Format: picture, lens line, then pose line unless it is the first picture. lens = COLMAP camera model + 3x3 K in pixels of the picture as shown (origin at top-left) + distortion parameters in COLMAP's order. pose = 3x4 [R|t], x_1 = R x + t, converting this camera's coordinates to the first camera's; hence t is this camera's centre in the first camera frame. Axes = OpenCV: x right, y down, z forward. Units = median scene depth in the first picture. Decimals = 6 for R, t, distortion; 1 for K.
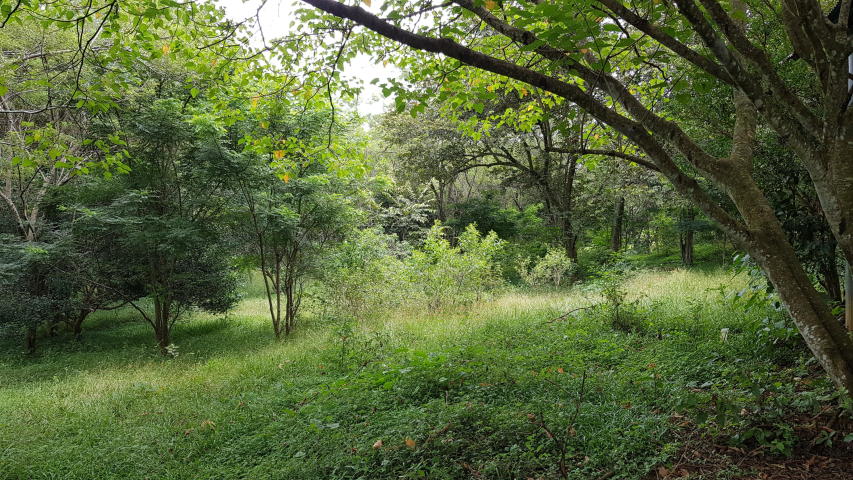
lens RADIAL K [[691.6, 0, 430.6], [0, 691.6, 239.1], [0, 0, 1]] dist [0.136501, -0.228560]
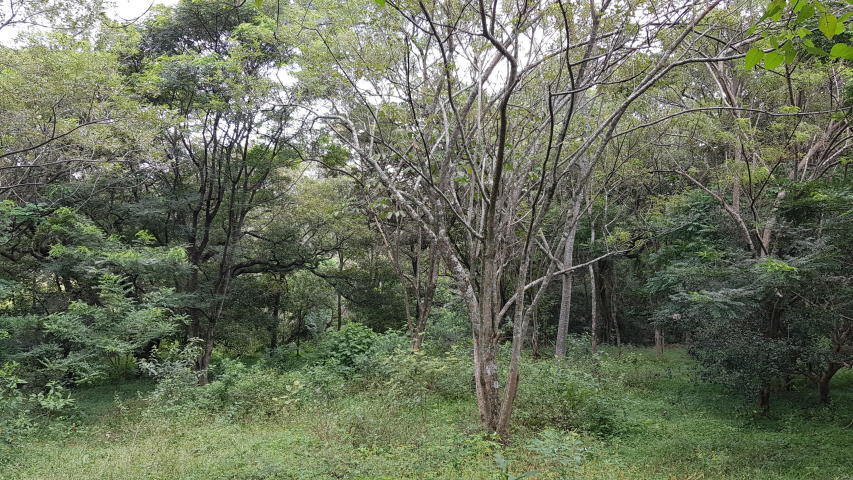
lens RADIAL K [[691.6, 0, 430.6], [0, 691.6, 239.1], [0, 0, 1]] dist [0.136501, -0.228560]
pose [[0.580194, -0.026260, -0.814055, -0.148473], [-0.022080, 0.998606, -0.047951, 0.017814], [0.814179, 0.045795, 0.578805, 0.253045]]
